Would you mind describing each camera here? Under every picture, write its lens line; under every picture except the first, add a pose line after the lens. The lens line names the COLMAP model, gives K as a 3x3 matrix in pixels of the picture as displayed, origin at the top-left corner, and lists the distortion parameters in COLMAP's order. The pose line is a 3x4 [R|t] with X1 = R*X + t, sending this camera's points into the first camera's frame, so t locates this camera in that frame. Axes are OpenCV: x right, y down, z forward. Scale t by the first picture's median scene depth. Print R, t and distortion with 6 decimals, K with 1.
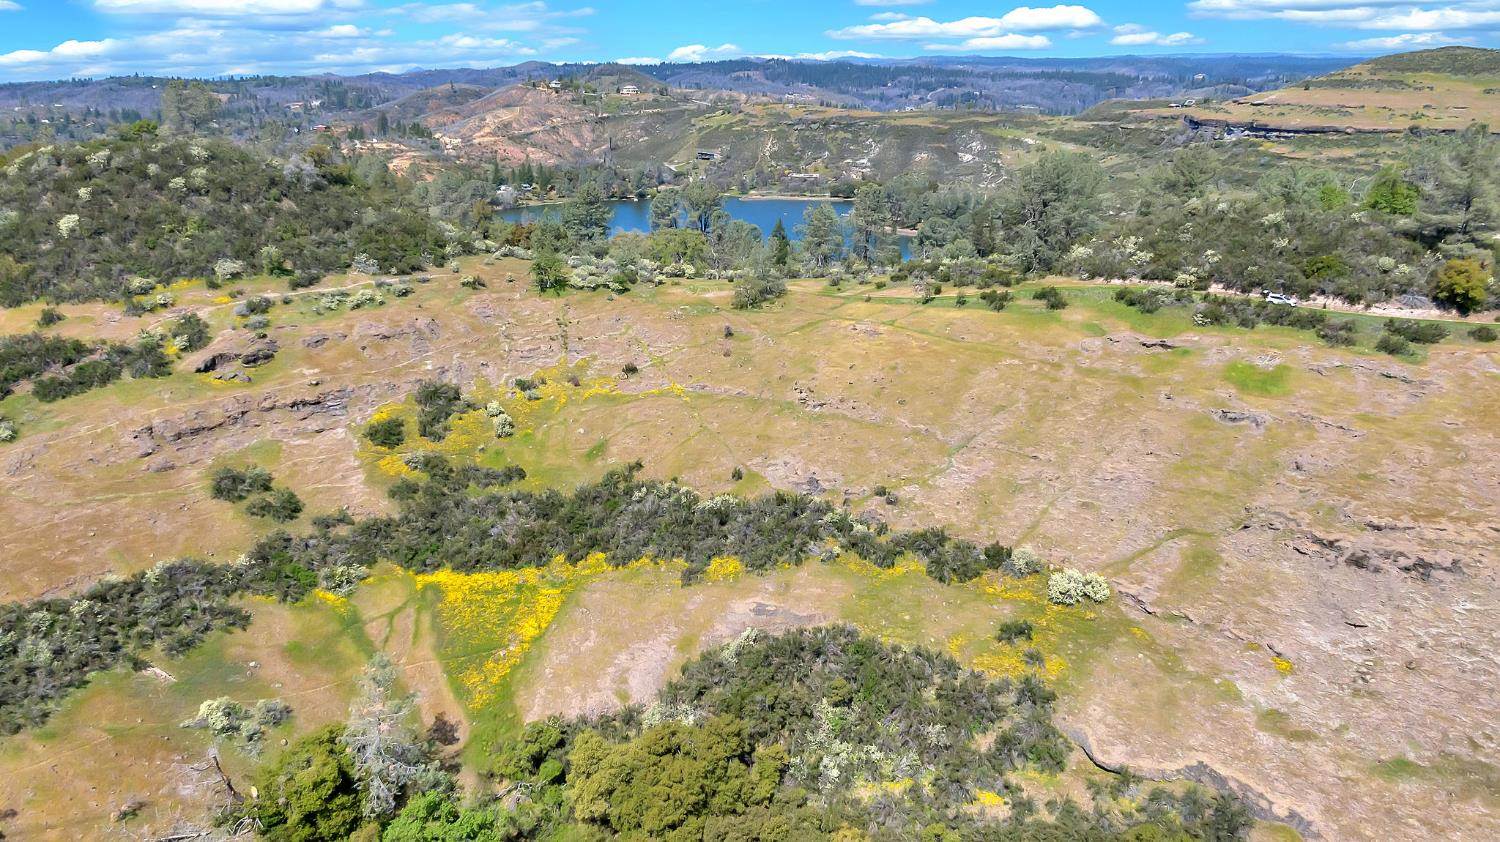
lens RADIAL K [[1094.5, 0, 745.1], [0, 1094.5, 425.6], [0, 0, 1]] dist [0.014419, -0.021992]
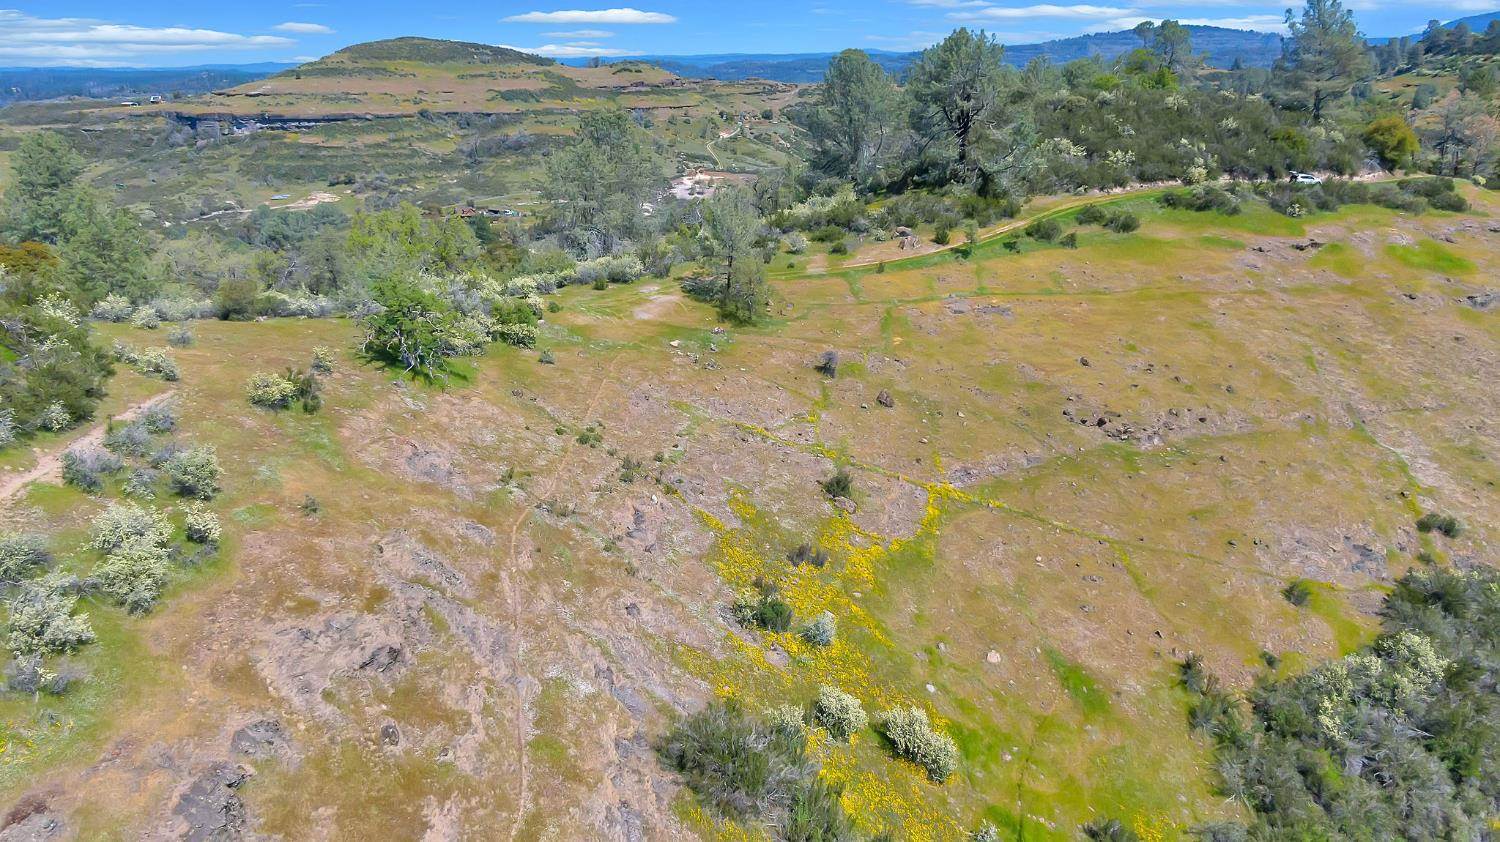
lens RADIAL K [[1094.5, 0, 760.3], [0, 1094.5, 421.2], [0, 0, 1]] dist [0.014419, -0.021992]
pose [[0.563704, -0.252309, 0.786497, -0.387567], [0.265073, 0.957097, 0.117053, -0.115362], [-0.782288, 0.142496, 0.606400, 0.657980]]
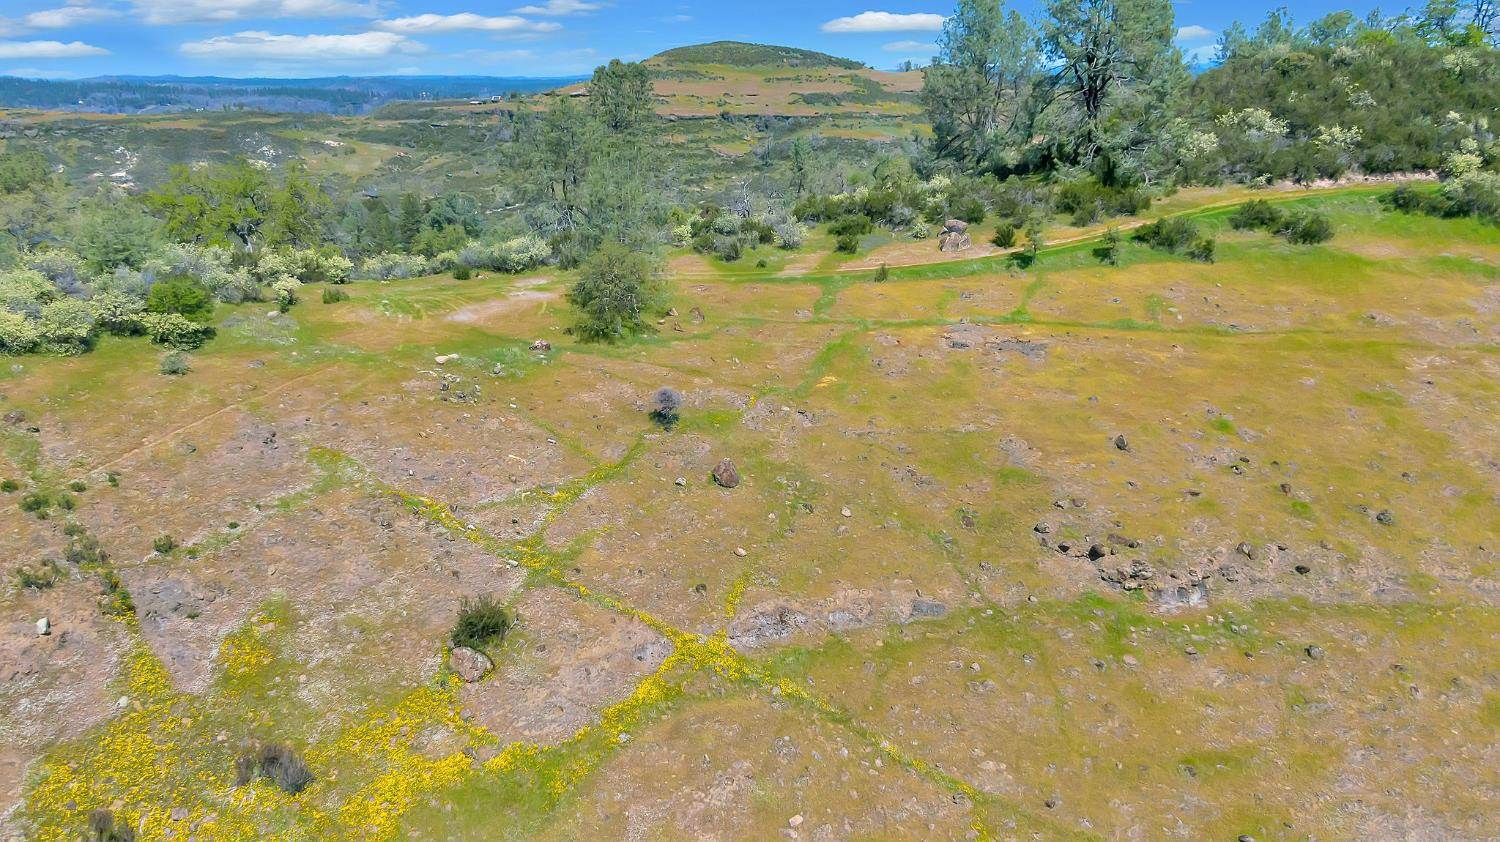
lens RADIAL K [[1094.5, 0, 756.4], [0, 1094.5, 430.1], [0, 0, 1]] dist [0.014419, -0.021992]
pose [[0.783500, -0.183454, 0.593694, -0.167603], [0.192737, 0.980052, 0.048484, -0.081924], [-0.590746, 0.076440, 0.803229, 0.658366]]
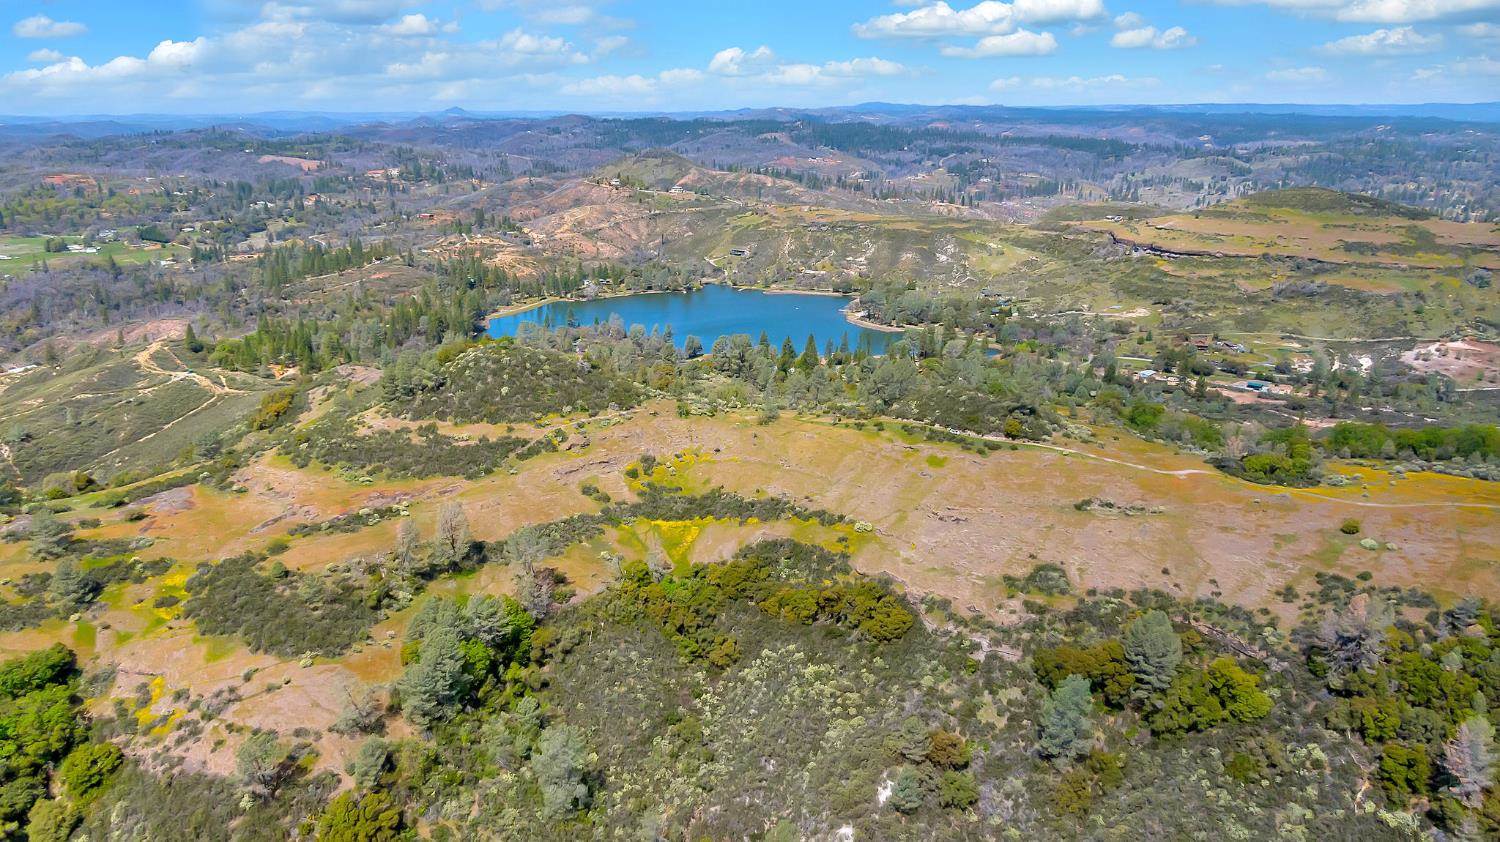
lens RADIAL K [[1094.5, 0, 749.6], [0, 1094.5, 418.0], [0, 0, 1]] dist [0.014419, -0.021992]
pose [[0.999676, 0.019693, -0.016119, 0.010143], [-0.020302, 0.999052, -0.038521, -0.025465], [0.015345, 0.038835, 0.999128, -1.378529]]
